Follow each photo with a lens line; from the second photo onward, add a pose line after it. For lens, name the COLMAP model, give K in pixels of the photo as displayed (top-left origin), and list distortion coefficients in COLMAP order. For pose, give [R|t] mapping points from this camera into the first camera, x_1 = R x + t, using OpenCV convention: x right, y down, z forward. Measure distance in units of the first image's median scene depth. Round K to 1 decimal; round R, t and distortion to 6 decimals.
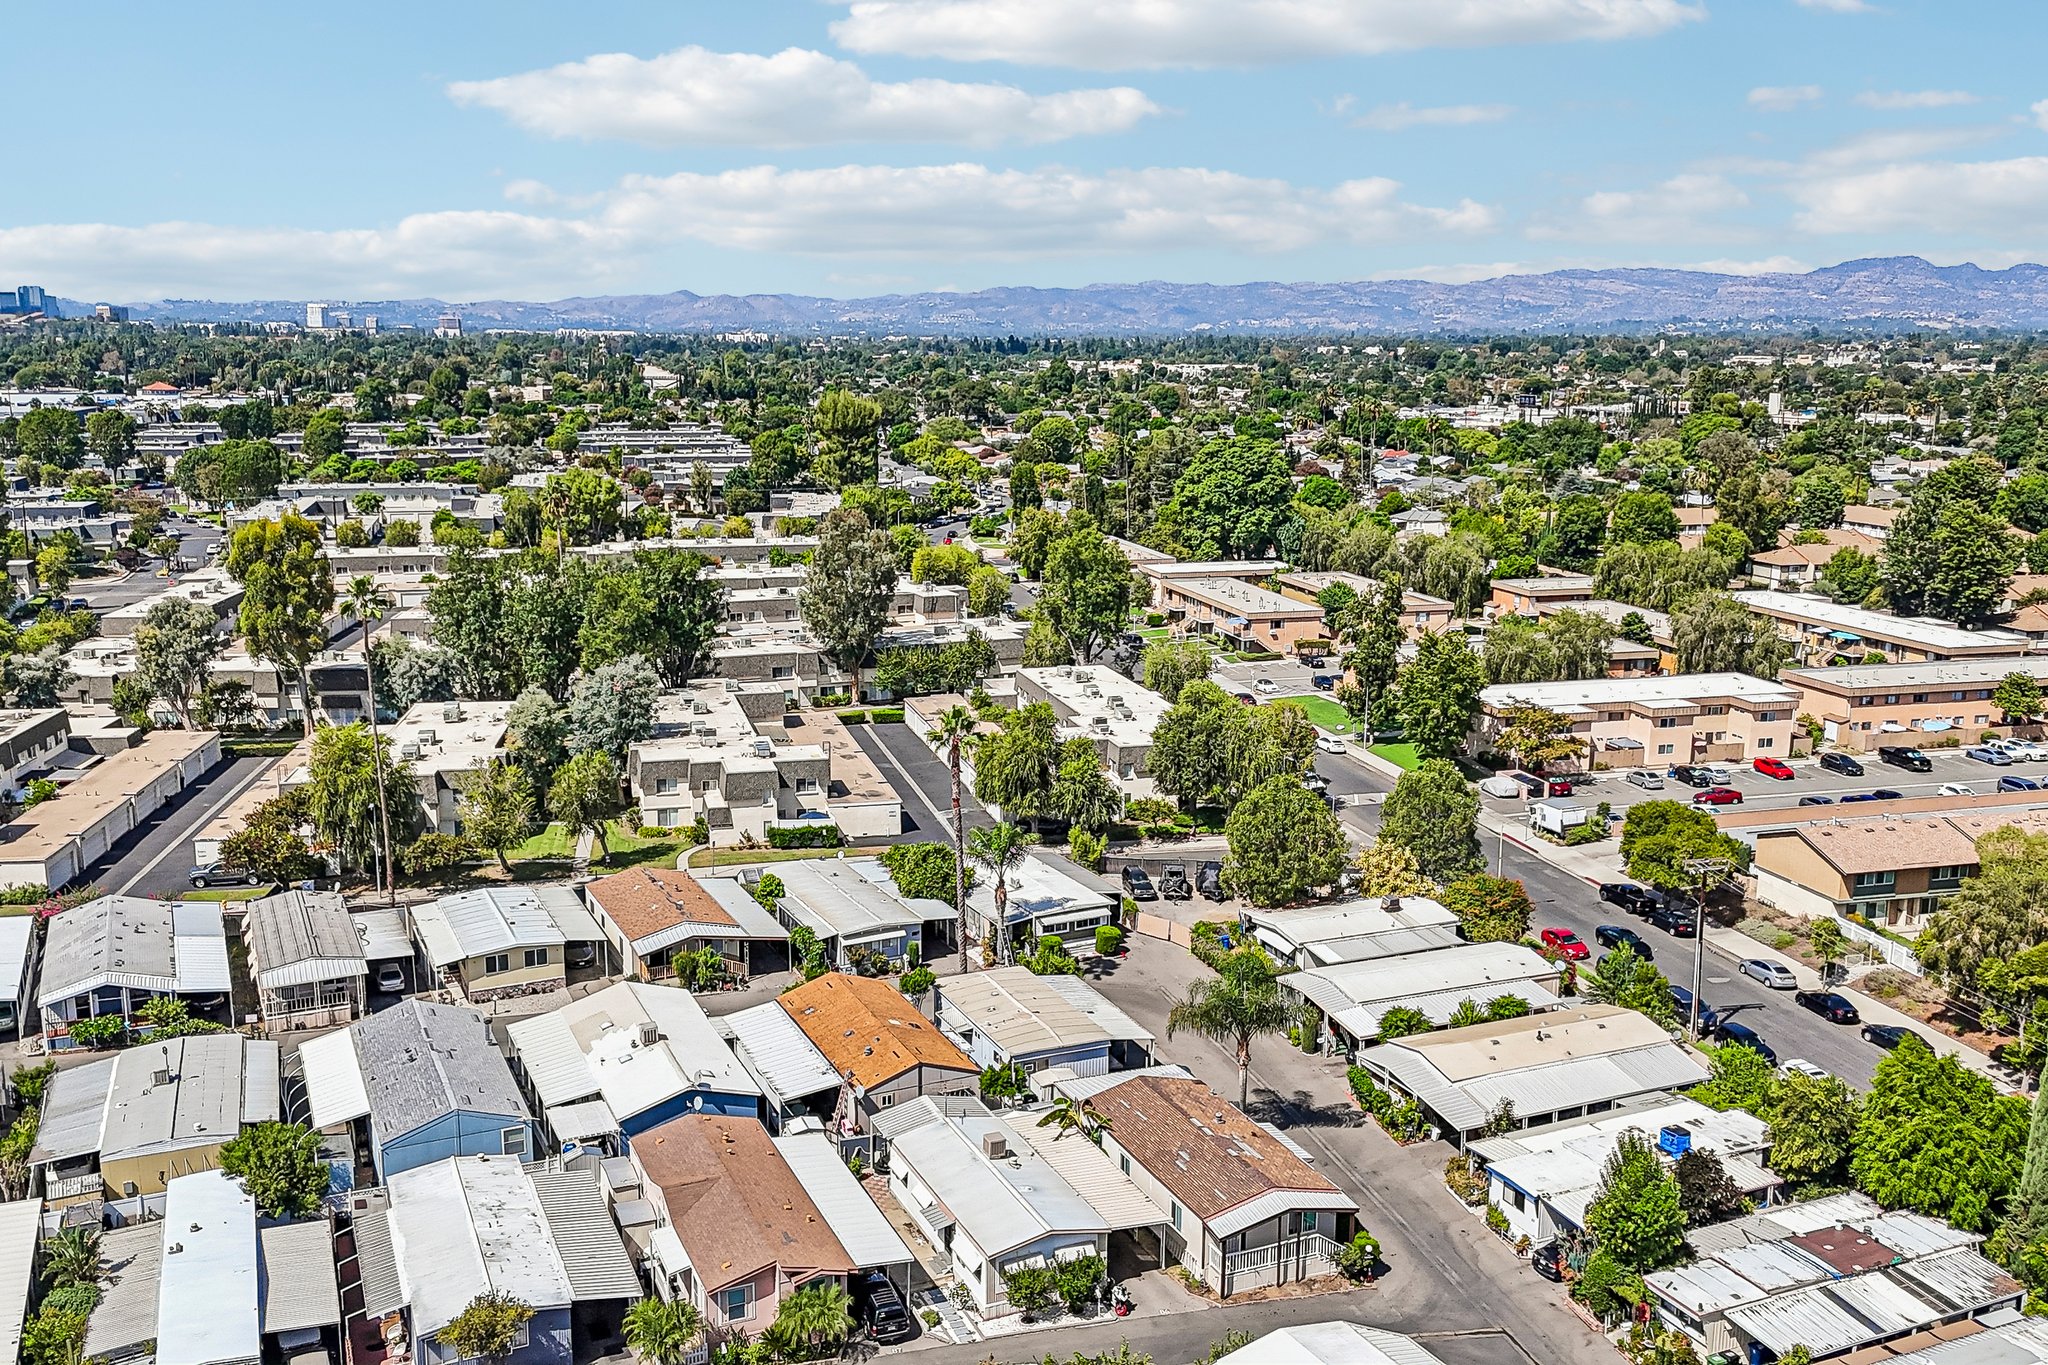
lens RADIAL K [[1765.2, 0, 1024.0], [0, 1765.2, 682.5], [0, 0, 1]] dist [0.143113, -0.287139]
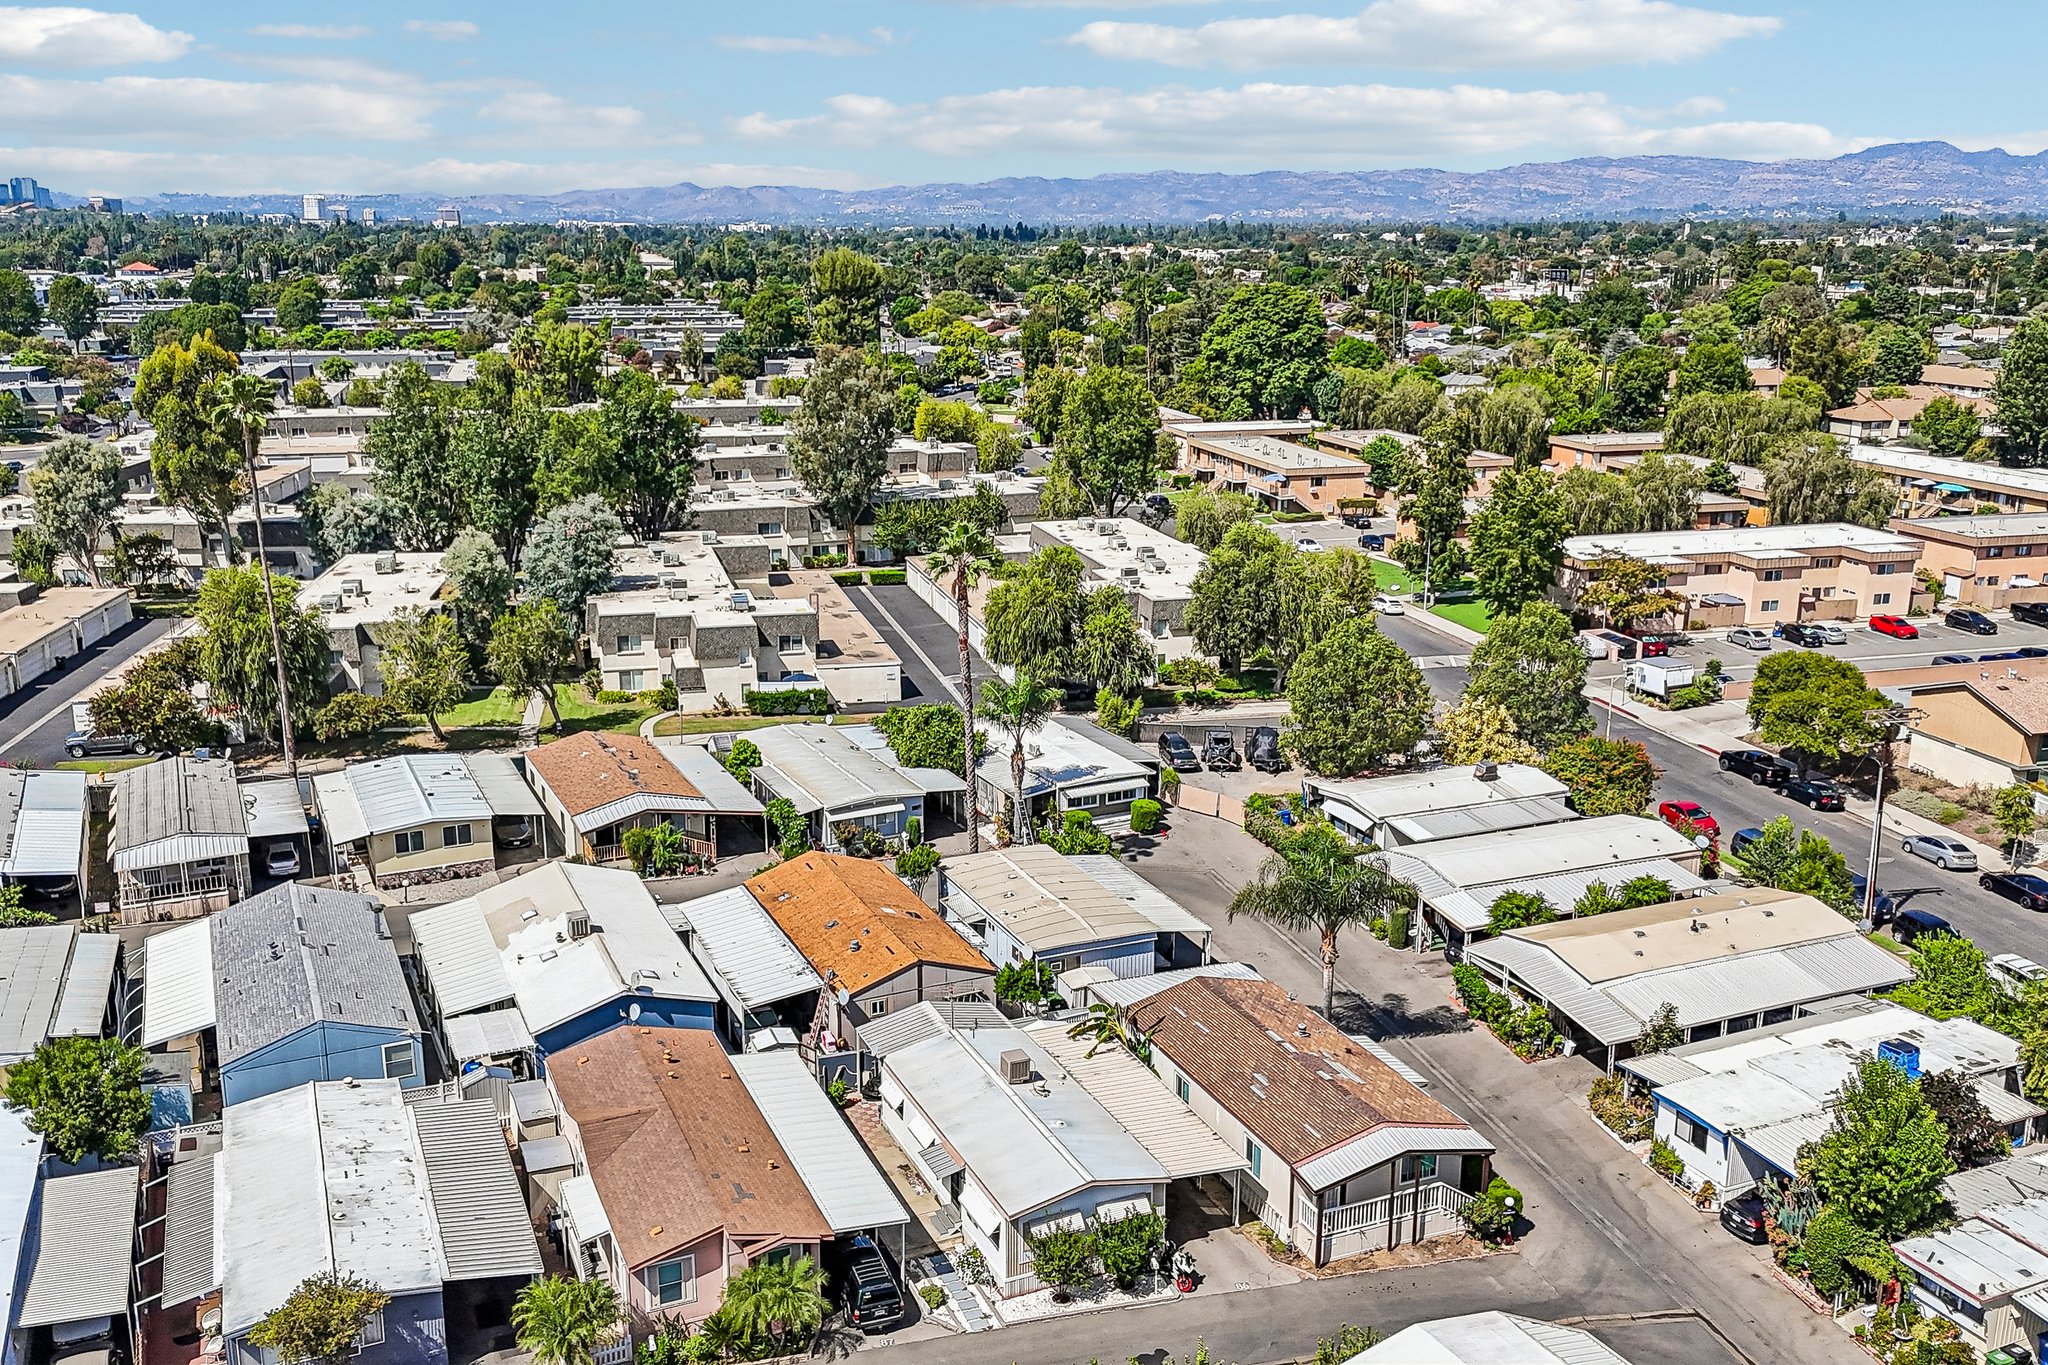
lens RADIAL K [[1770.9, 0, 1024.0], [0, 1770.9, 682.5], [0, 0, 1]] dist [0.115319, -0.168842]
pose [[0.999984, -0.002196, -0.005175, -0.004711], [0.002487, 0.998380, 0.056848, 0.028114], [0.005042, -0.056860, 0.998369, 0.134451]]
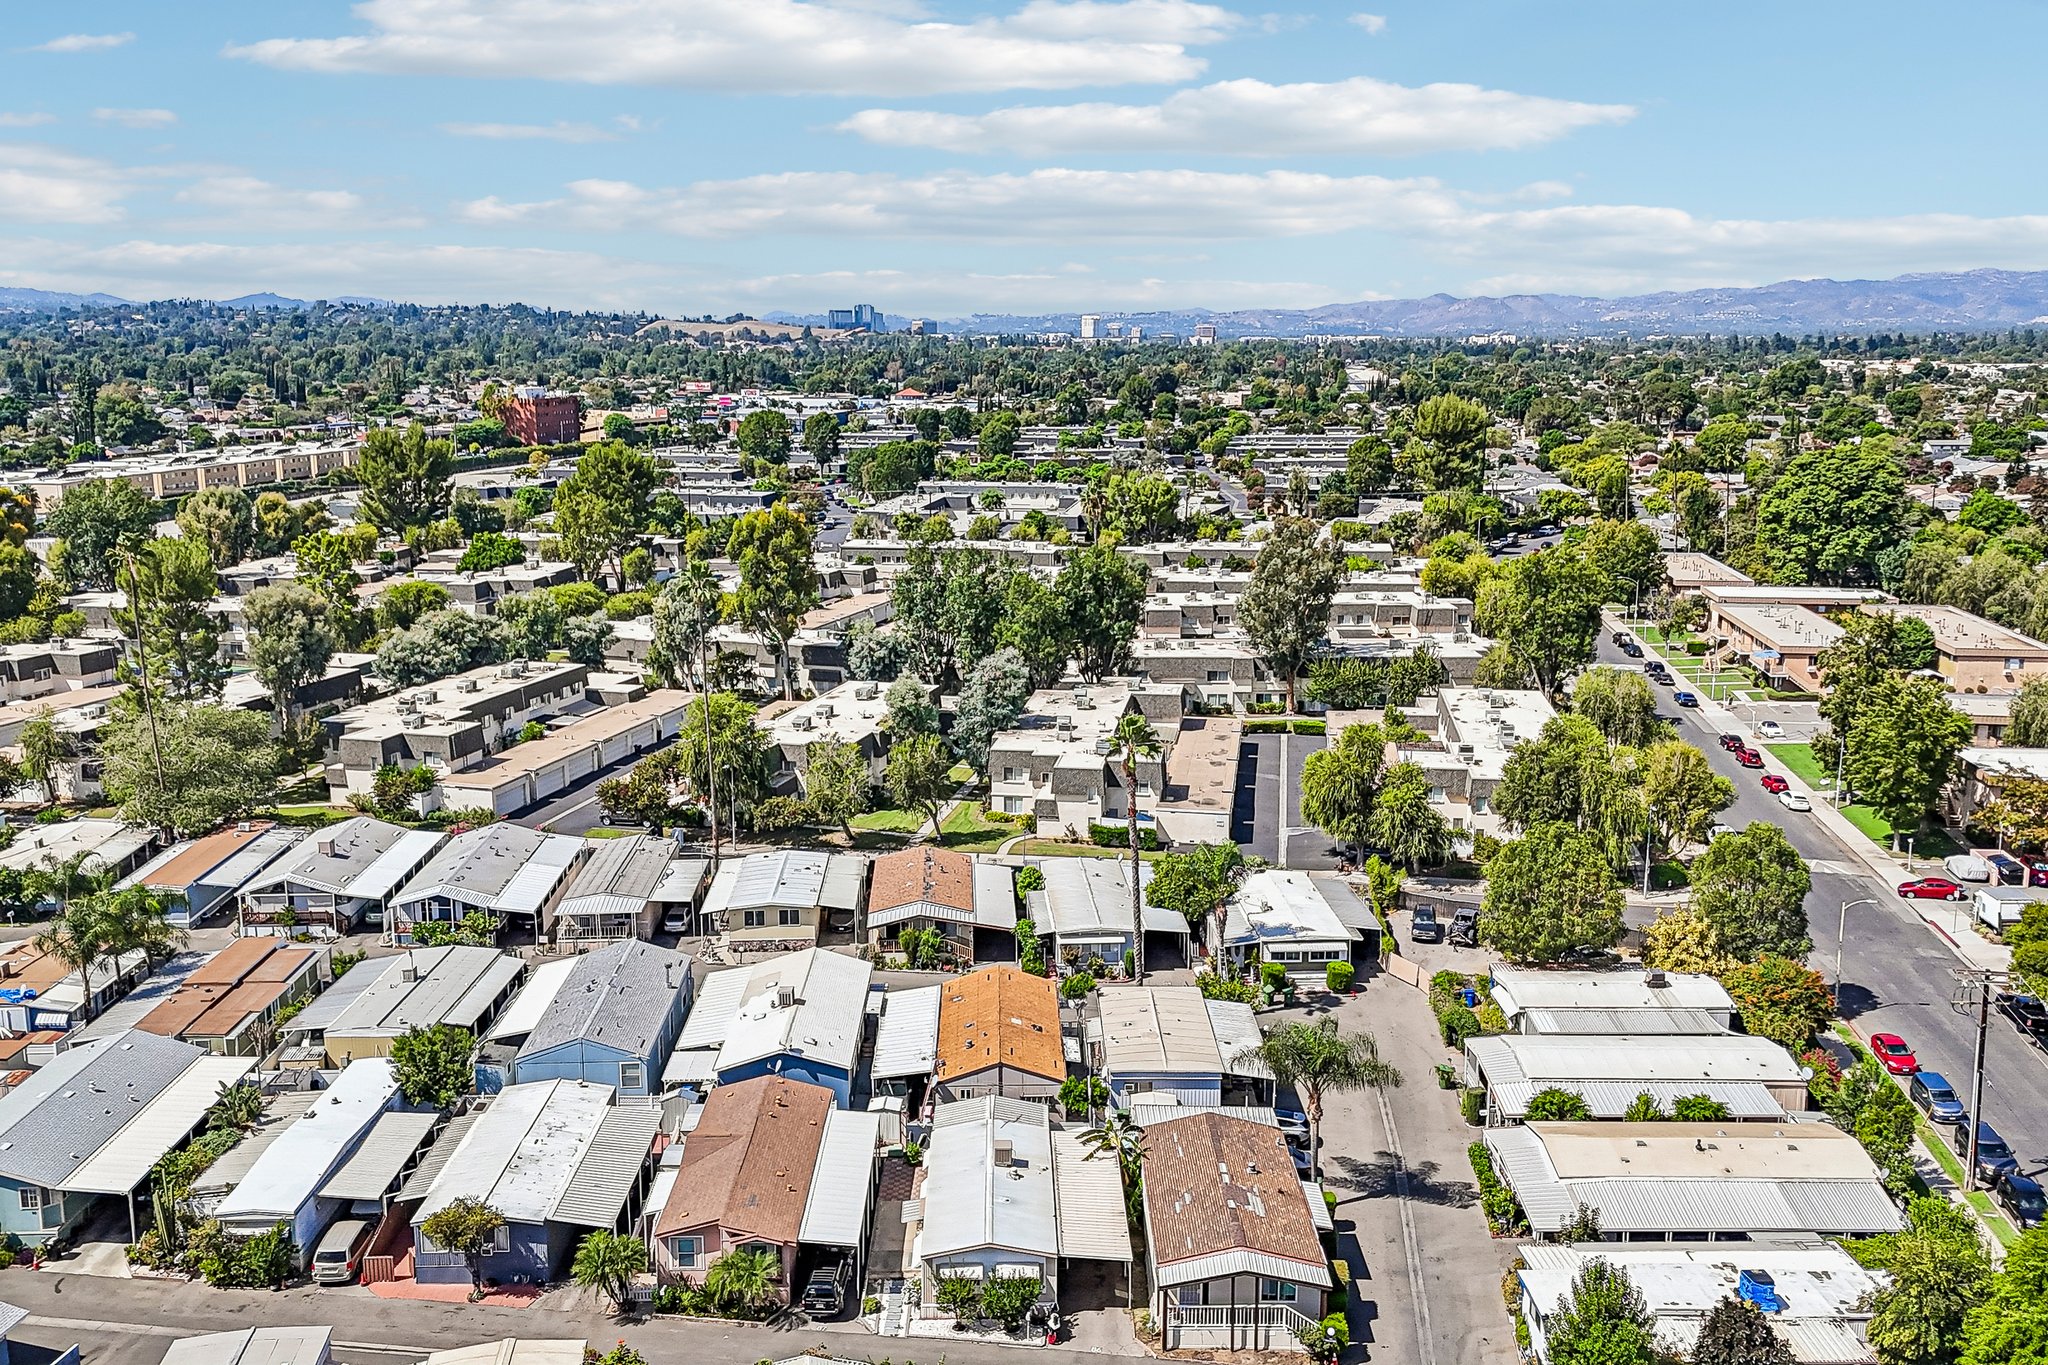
lens RADIAL K [[1765.2, 0, 1024.0], [0, 1765.2, 682.5], [0, 0, 1]] dist [0.143113, -0.287139]
pose [[0.917836, 0.068906, -0.390933, 0.206250], [-0.069690, 0.997494, 0.012200, -0.008928], [0.390794, 0.016046, 0.920338, 0.045870]]
